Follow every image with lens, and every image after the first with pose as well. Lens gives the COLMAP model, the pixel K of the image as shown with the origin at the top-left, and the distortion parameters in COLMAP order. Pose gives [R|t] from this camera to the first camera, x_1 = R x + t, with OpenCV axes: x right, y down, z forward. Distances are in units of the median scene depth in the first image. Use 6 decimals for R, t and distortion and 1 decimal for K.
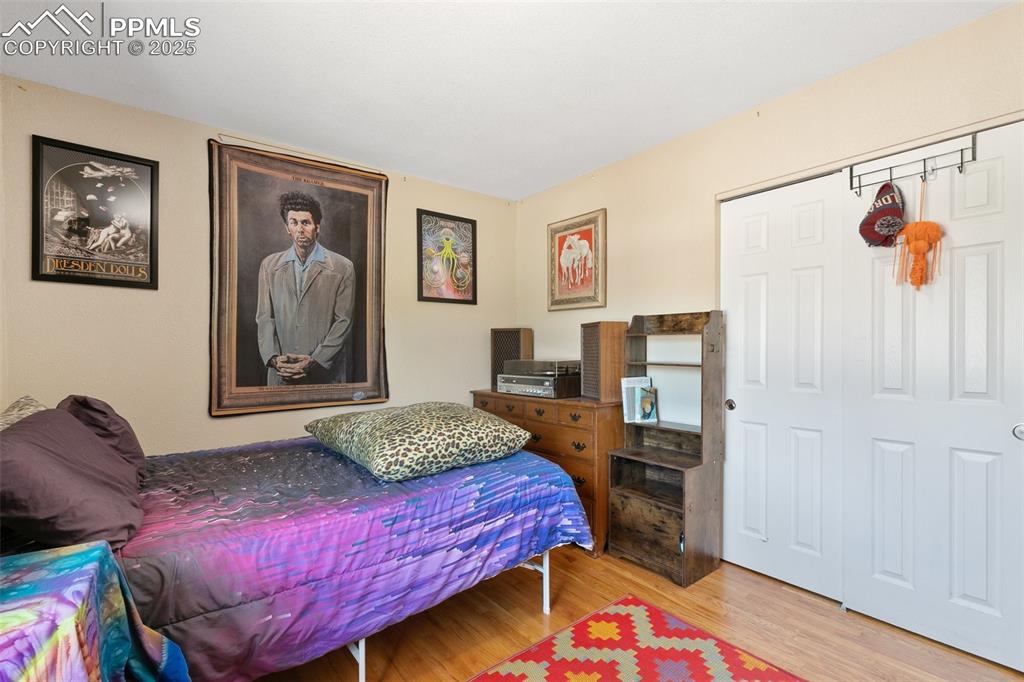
lens RADIAL K [[460.4, 0, 516.3], [0, 460.4, 344.9], [0, 0, 1]] dist [0.002566, -0.000086]
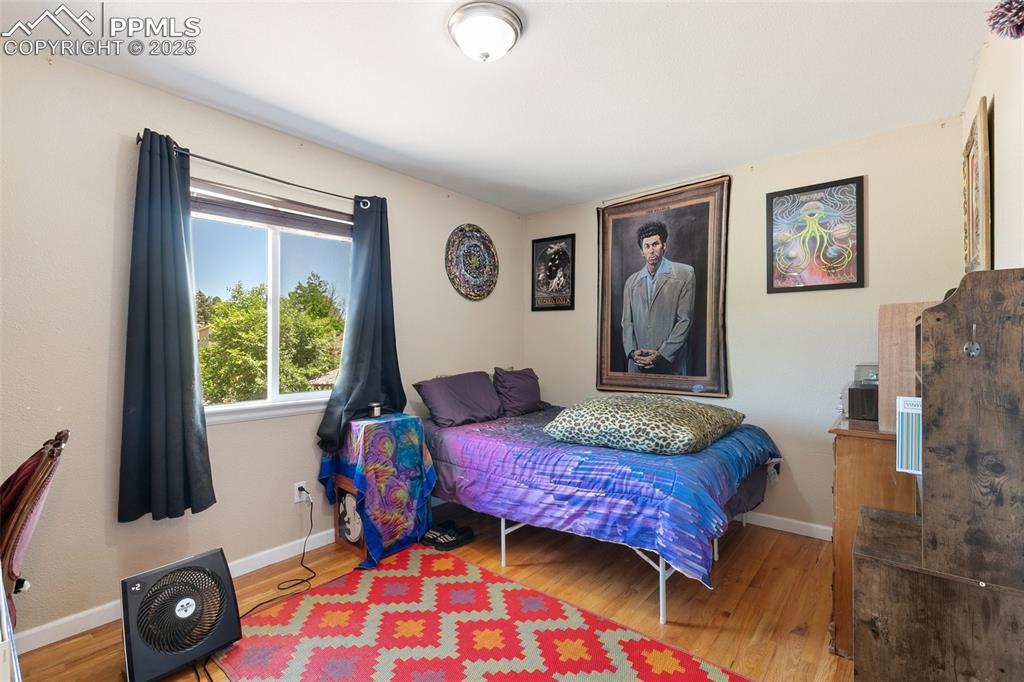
lens RADIAL K [[460.4, 0, 516.3], [0, 460.4, 344.9], [0, 0, 1]] dist [0.002566, -0.000086]
pose [[0.210722, 0.003798, -0.977539, 0.721503], [0.006699, 0.999963, 0.005329, -0.001944], [0.977523, -0.007671, 0.210688, 0.386921]]
